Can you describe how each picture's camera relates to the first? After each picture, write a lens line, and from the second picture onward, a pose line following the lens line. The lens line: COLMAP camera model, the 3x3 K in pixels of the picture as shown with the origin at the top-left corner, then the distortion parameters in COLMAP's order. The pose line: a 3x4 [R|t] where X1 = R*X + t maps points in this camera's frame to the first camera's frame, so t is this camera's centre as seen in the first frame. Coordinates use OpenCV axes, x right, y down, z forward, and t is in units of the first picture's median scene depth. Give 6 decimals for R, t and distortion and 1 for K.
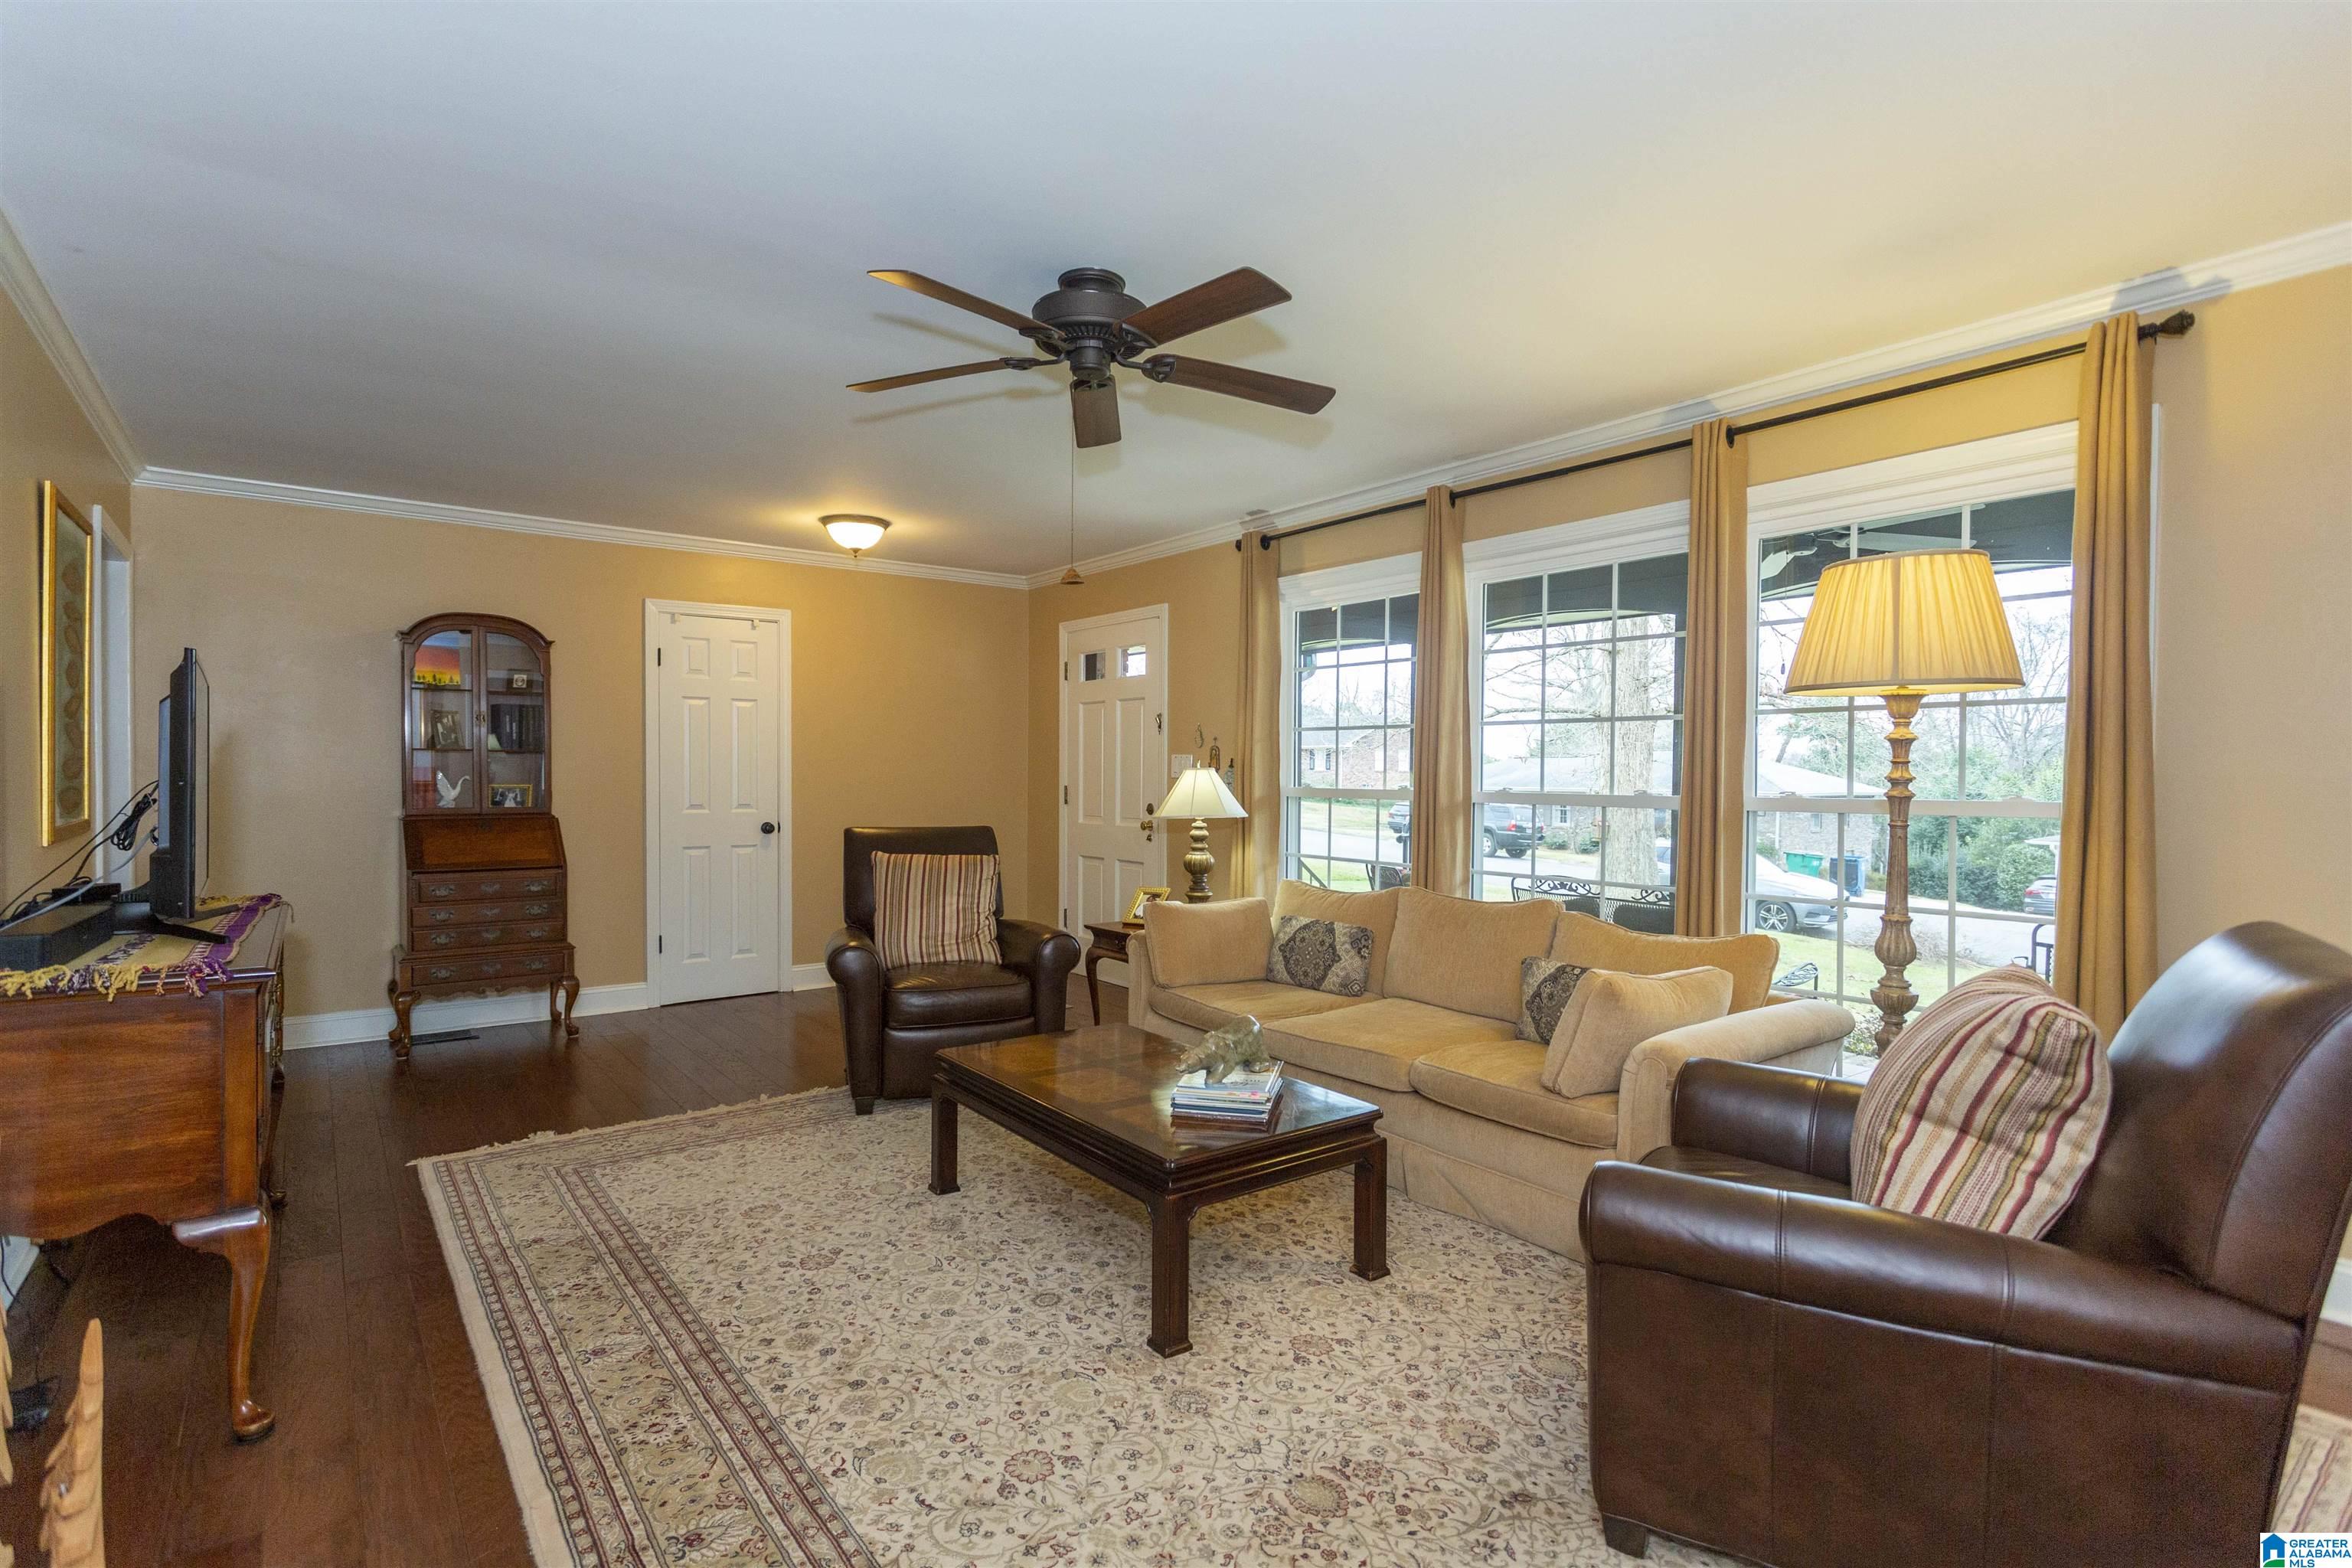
lens RADIAL K [[1114.4, 0, 1174.4], [0, 1114.4, 771.9], [0, 0, 1]] dist [0.001180, 0.000416]
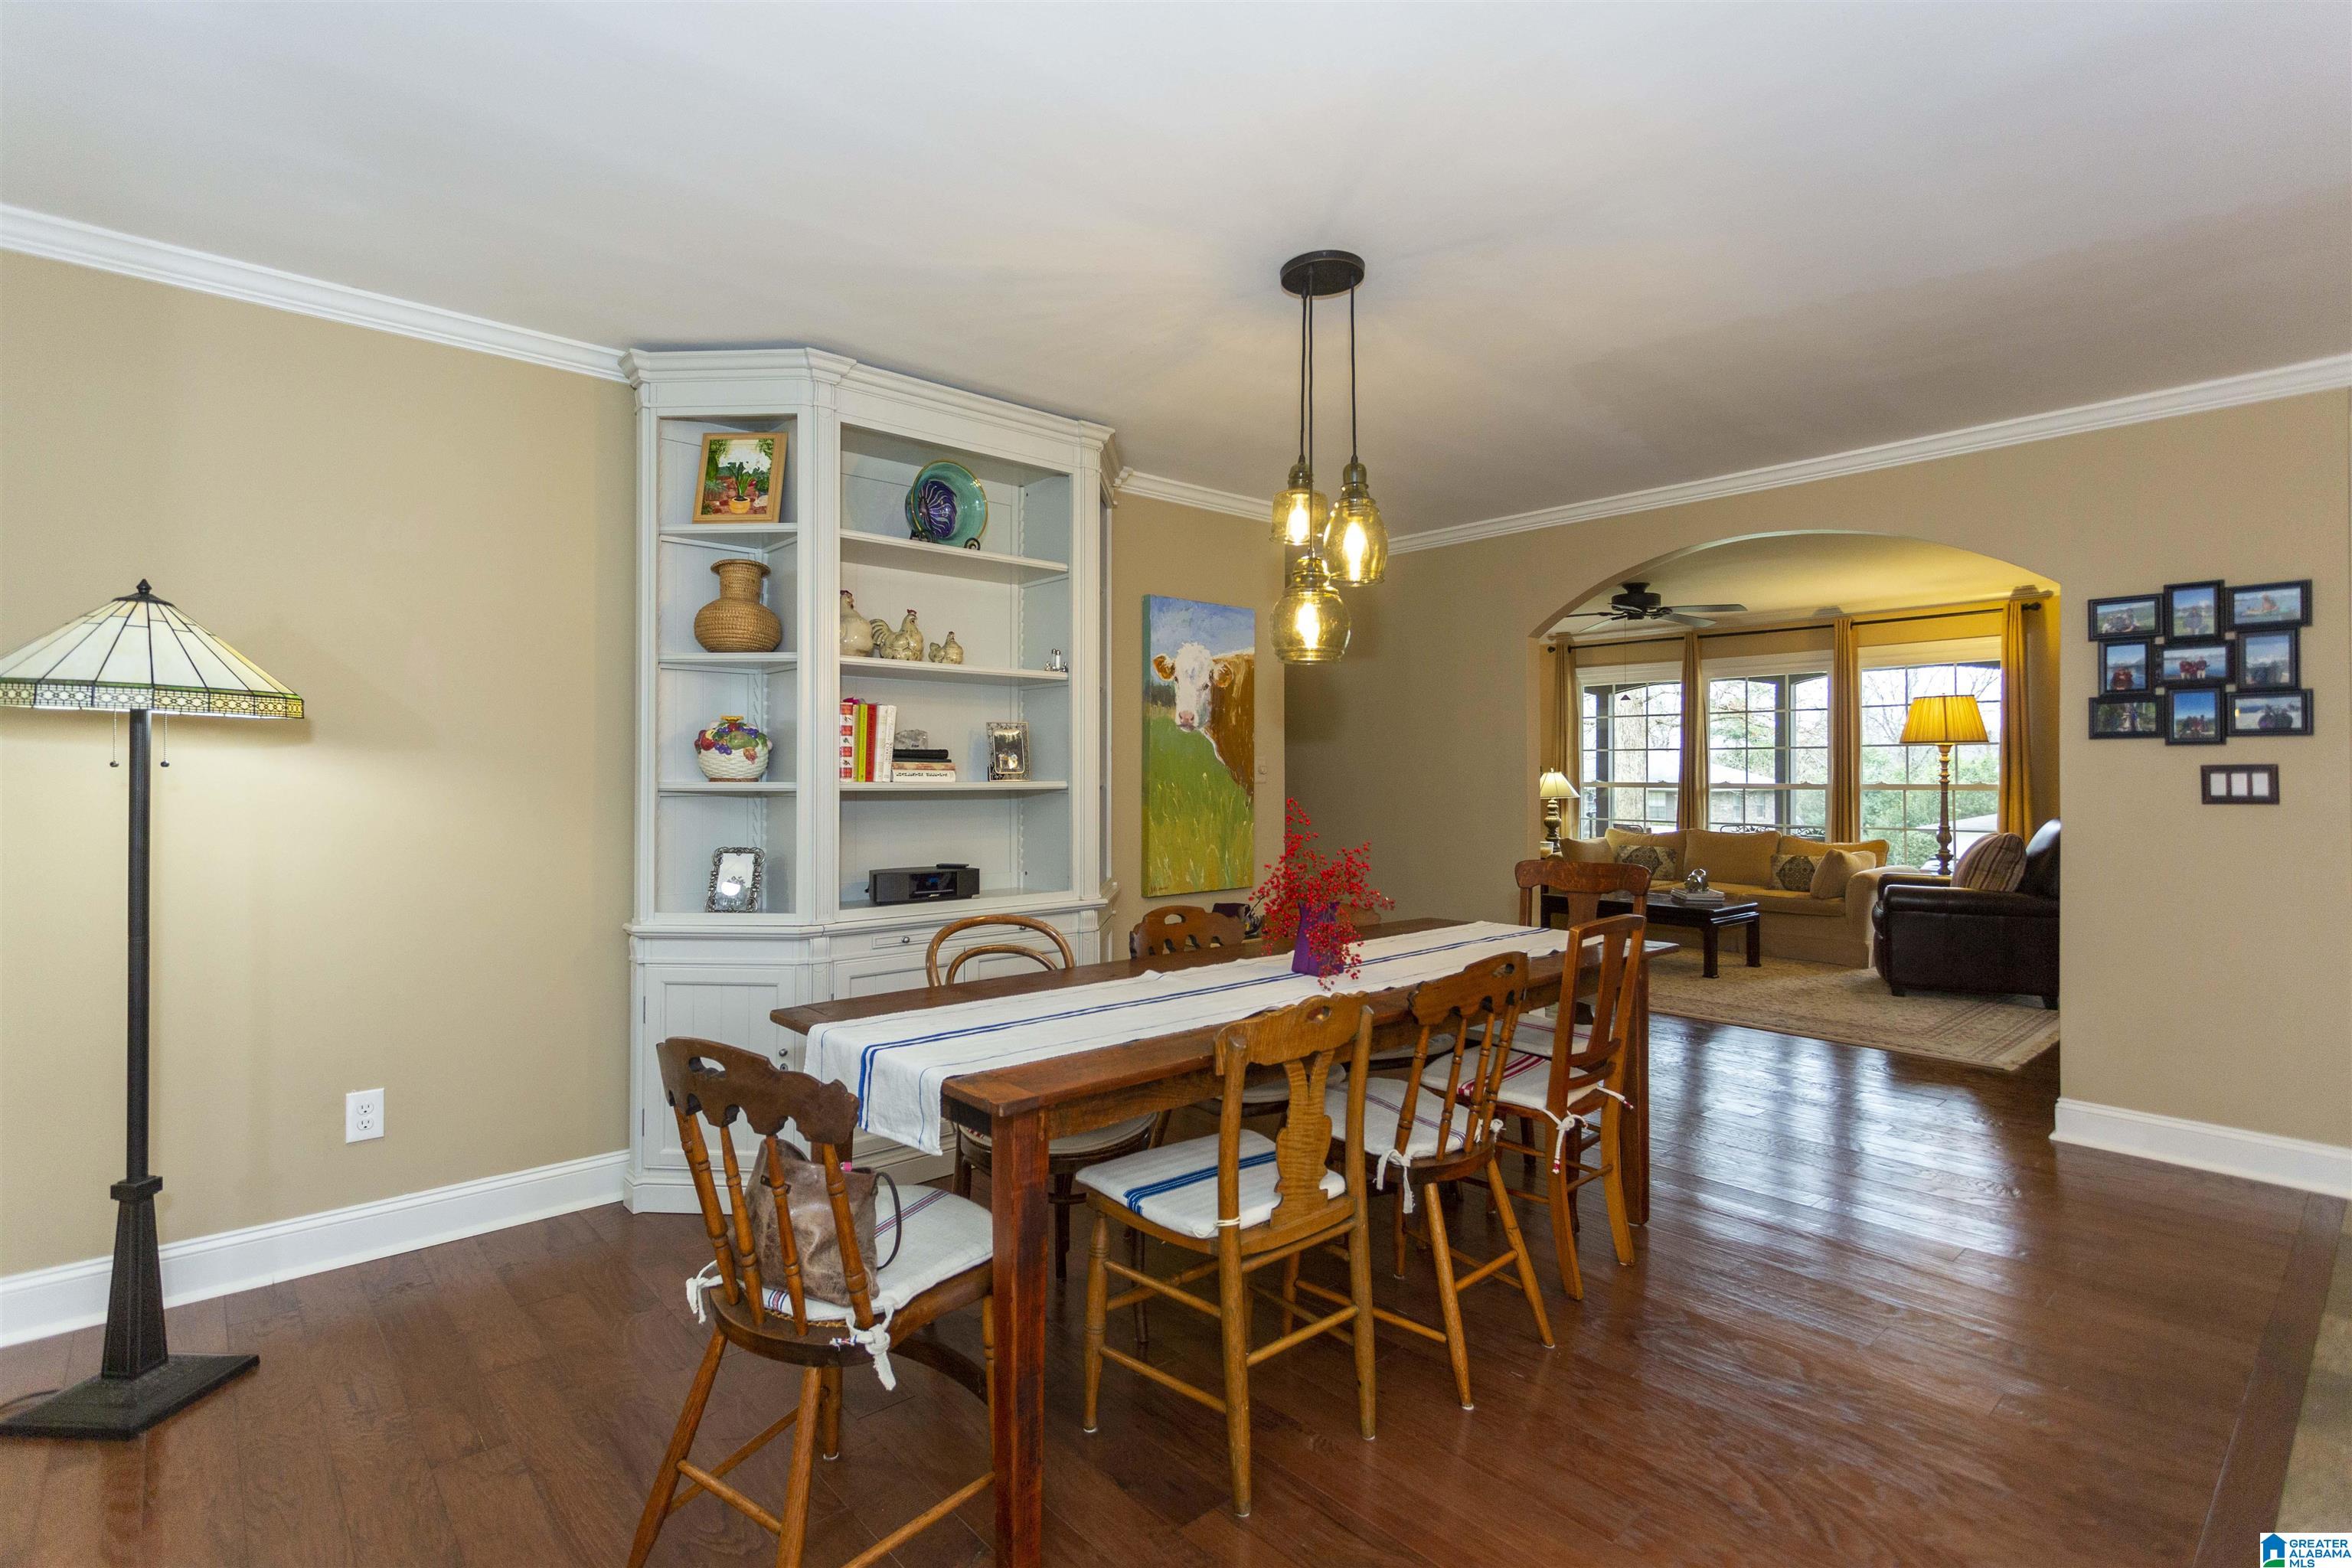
lens RADIAL K [[1112.3, 0, 1162.7], [0, 1112.3, 766.9], [0, 0, 1]] dist [0.000710, 0.000908]
pose [[0.997484, -0.005688, 0.070661, -0.763655], [0.006107, 0.999965, -0.005720, -0.005187], [-0.070626, 0.006137, 0.997484, -0.830965]]
